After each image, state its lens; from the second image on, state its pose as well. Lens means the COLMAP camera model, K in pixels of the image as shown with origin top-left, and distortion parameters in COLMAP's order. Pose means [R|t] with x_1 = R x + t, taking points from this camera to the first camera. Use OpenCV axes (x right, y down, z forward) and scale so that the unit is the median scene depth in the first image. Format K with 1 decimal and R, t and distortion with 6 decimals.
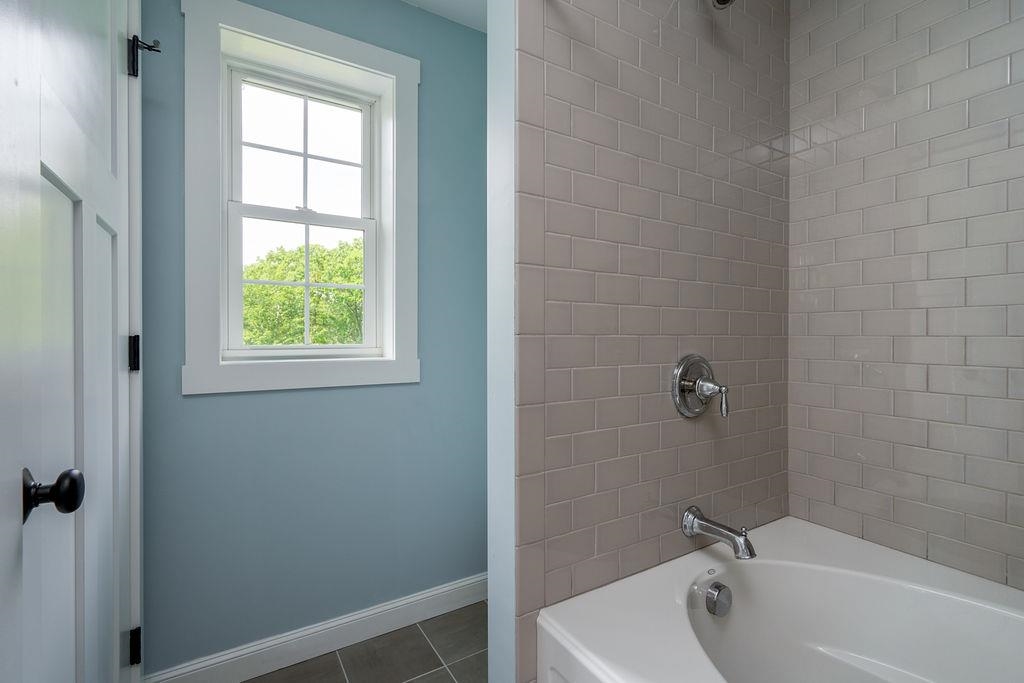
lens RADIAL K [[468.0, 0, 511.8], [0, 468.0, 339.8], [0, 0, 1]] dist [-0.017535, 0.008802]
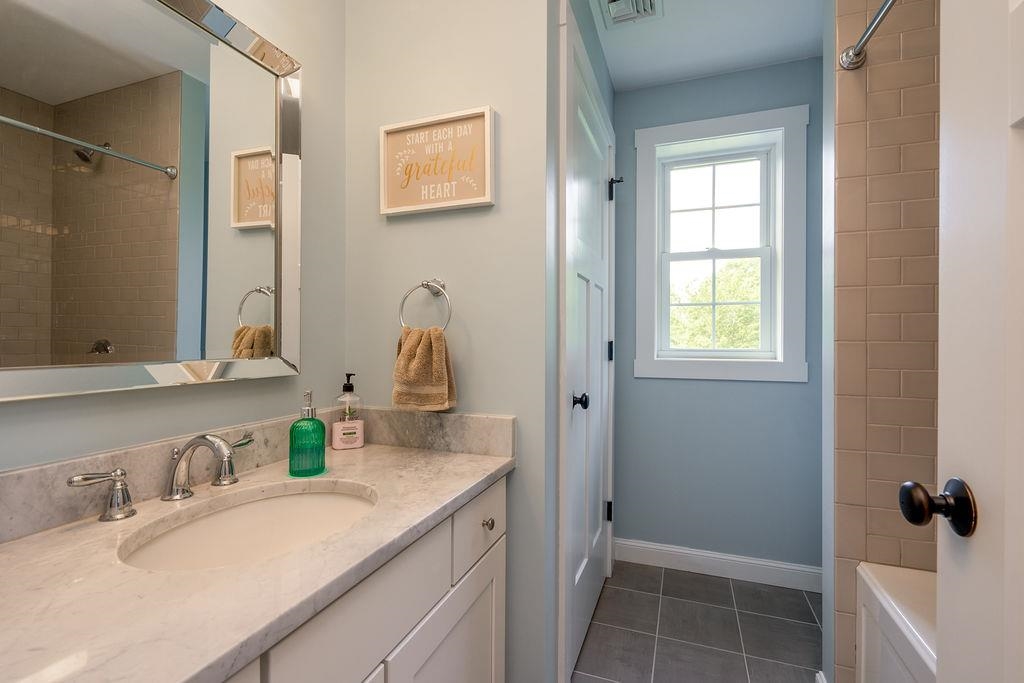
lens RADIAL K [[468.0, 0, 511.8], [0, 468.0, 339.8], [0, 0, 1]] dist [-0.017535, 0.008802]
pose [[0.612111, -0.001258, -0.790771, 0.338763], [-0.009279, 0.999918, -0.008773, 0.003370], [0.790717, 0.012708, 0.612049, -0.363878]]
